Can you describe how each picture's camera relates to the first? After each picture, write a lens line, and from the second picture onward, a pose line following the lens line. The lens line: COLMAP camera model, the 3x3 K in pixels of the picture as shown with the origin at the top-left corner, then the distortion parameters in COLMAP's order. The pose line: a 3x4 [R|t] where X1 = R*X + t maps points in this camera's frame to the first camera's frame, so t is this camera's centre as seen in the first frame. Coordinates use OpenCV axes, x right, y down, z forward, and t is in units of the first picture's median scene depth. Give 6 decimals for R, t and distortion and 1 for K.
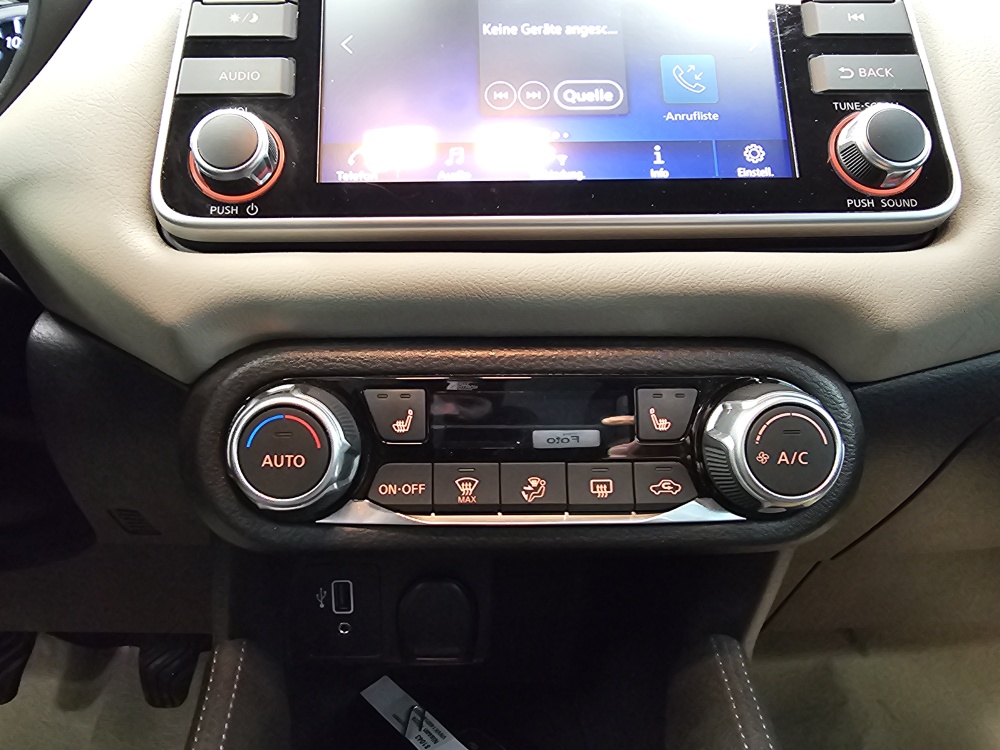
lens RADIAL K [[707.6, 0, 469.6], [0, 707.6, 383.6], [0, 0, 1]] dist [-0.007864, -0.004987]
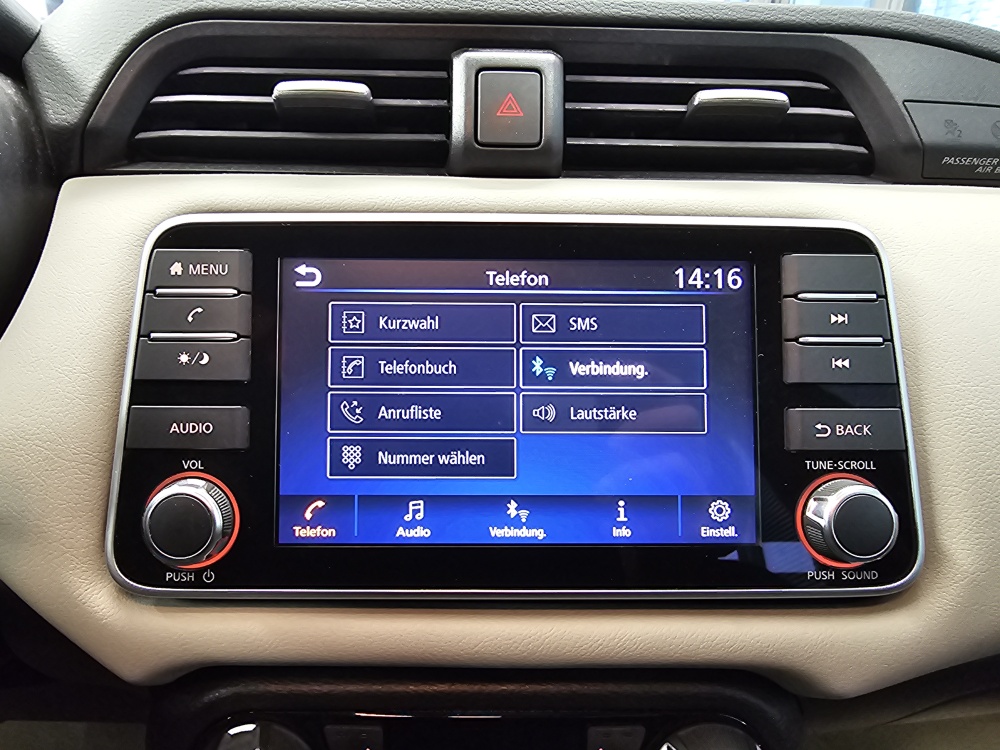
lens RADIAL K [[699.0, 0, 453.4], [0, 699.0, 382.2], [0, 0, 1]] dist [-0.004206, -0.002723]
pose [[0.999698, 0.023589, 0.006884, 0.021975], [-0.024369, 0.987709, 0.154396, -0.646635], [-0.003157, -0.154517, 0.987985, 0.069084]]
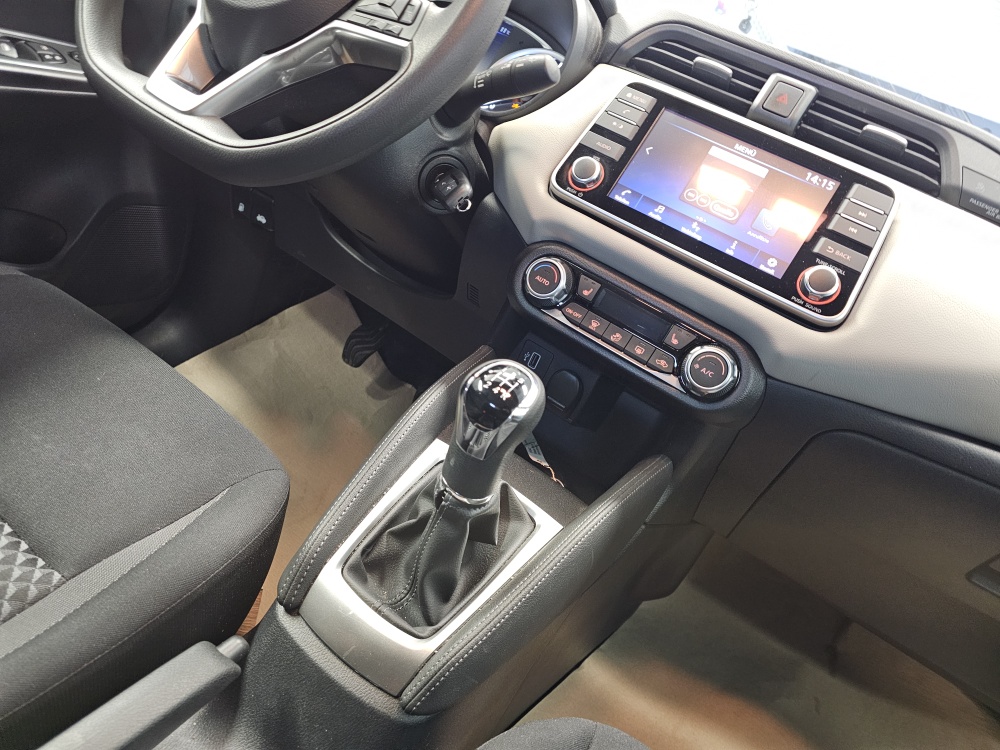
lens RADIAL K [[687.0, 0, 496.3], [0, 687.0, 381.9], [0, 0, 1]] dist [0.051881, -0.058926]
pose [[0.797258, 0.511711, -0.320205, 0.616035], [-0.498226, 0.857314, 0.129549, 0.176985], [0.340808, 0.056250, 0.938448, -1.471452]]
